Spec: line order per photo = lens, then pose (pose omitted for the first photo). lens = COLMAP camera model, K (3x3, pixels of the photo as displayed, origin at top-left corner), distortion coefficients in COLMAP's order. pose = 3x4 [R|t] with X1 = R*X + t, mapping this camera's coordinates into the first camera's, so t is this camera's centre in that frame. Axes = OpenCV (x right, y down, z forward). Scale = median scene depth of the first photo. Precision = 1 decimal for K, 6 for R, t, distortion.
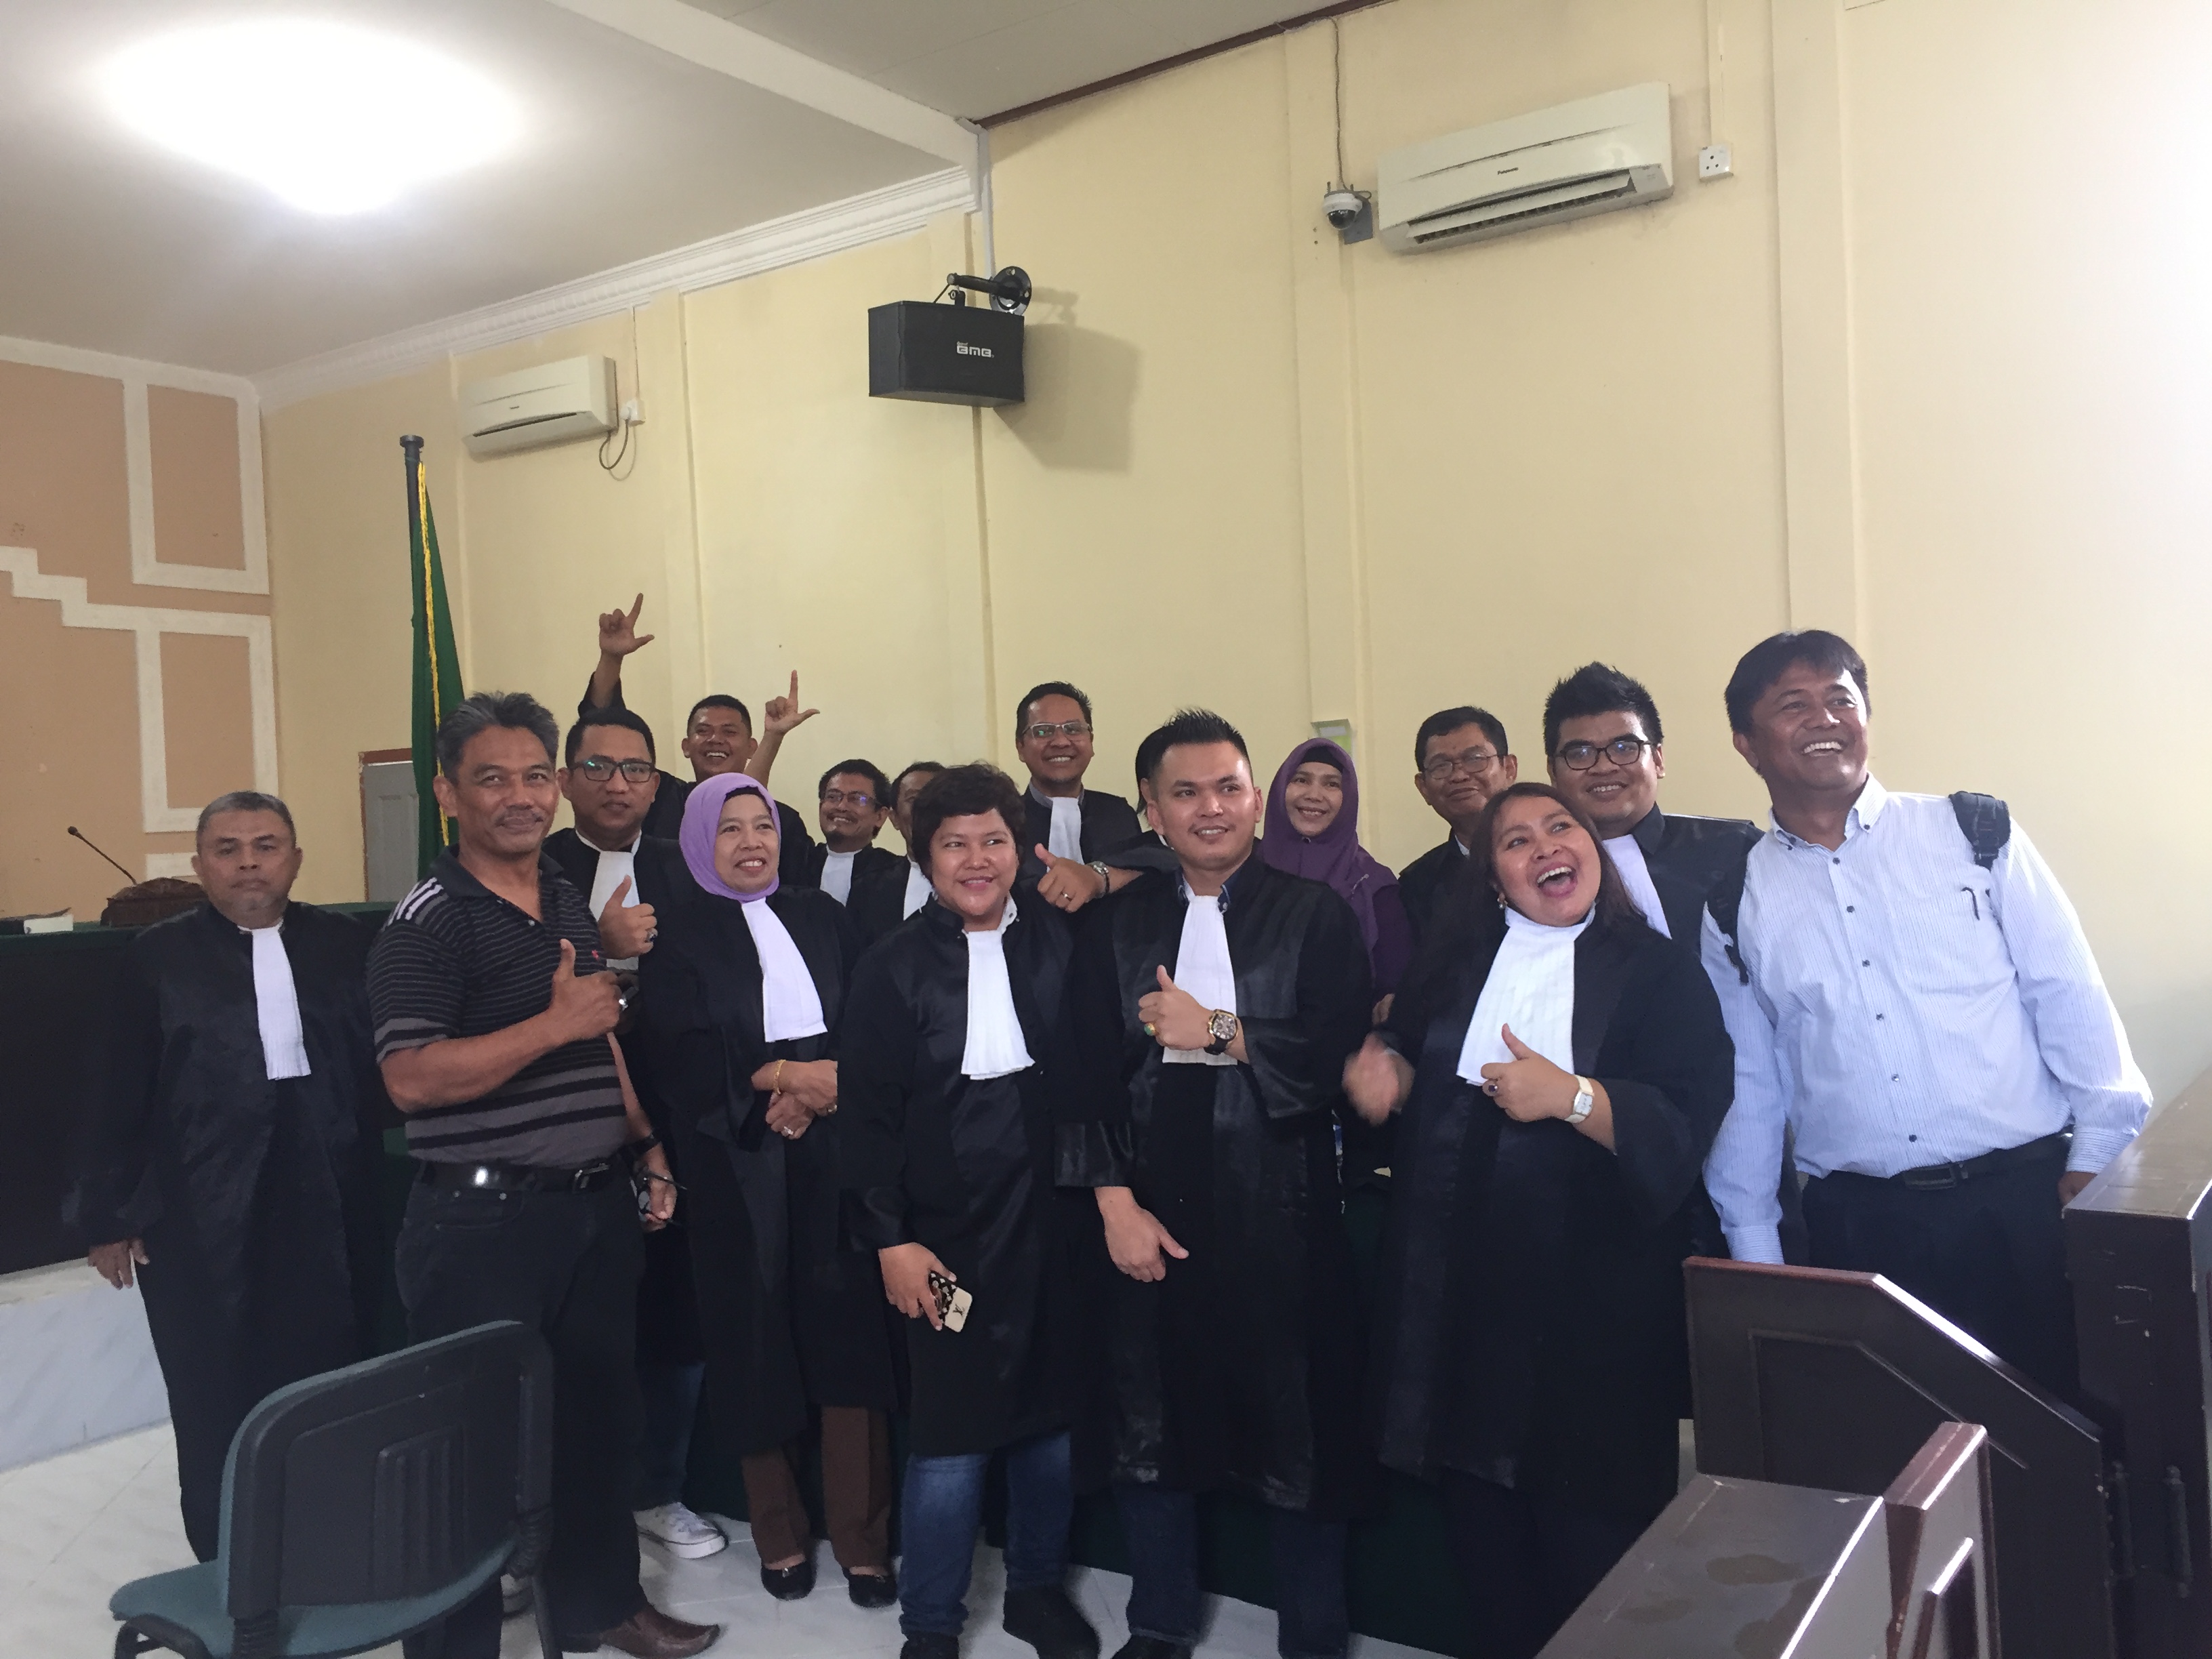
lens RADIAL K [[1887.8, 0, 1110.0], [0, 1887.8, 830.2], [0, 0, 1]] dist [0.072437, -0.088203]
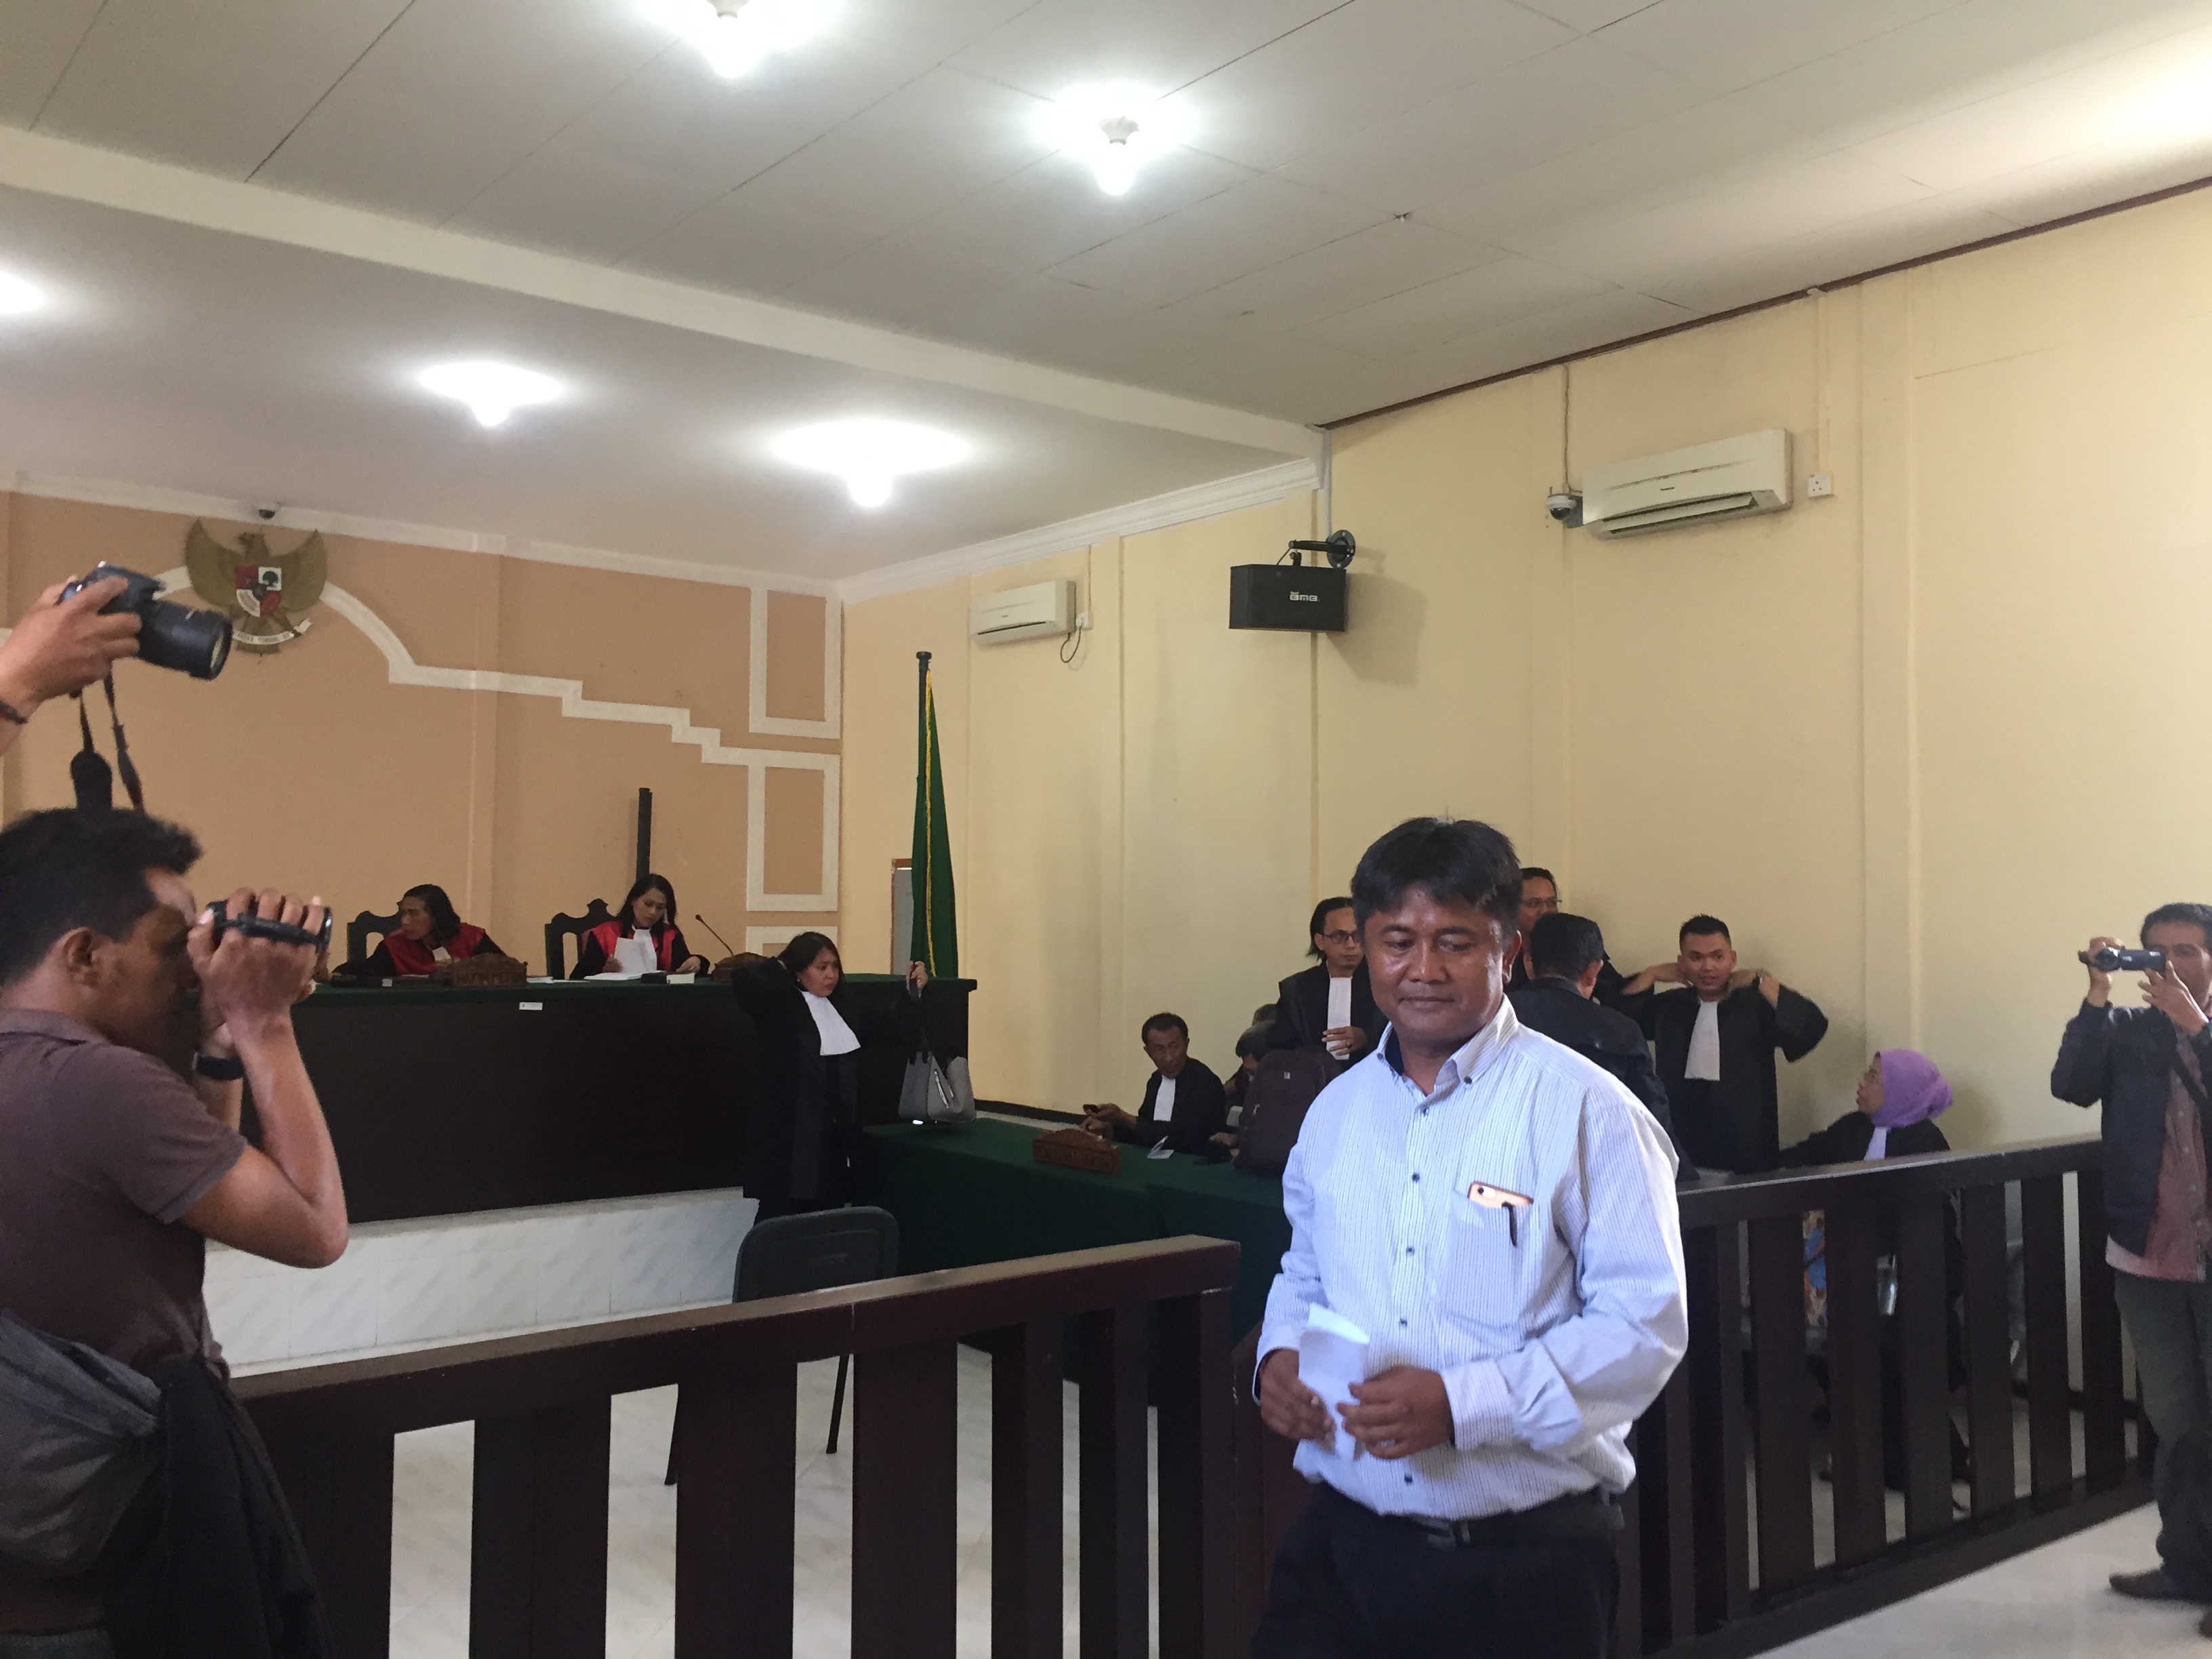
lens RADIAL K [[1887.8, 0, 1110.0], [0, 1887.8, 830.2], [0, 0, 1]] dist [0.072437, -0.088203]
pose [[0.958086, 0.037908, -0.283960, 0.174092], [-0.050441, 0.998043, -0.036954, -0.025662], [0.282004, 0.049729, 0.958124, -0.313171]]
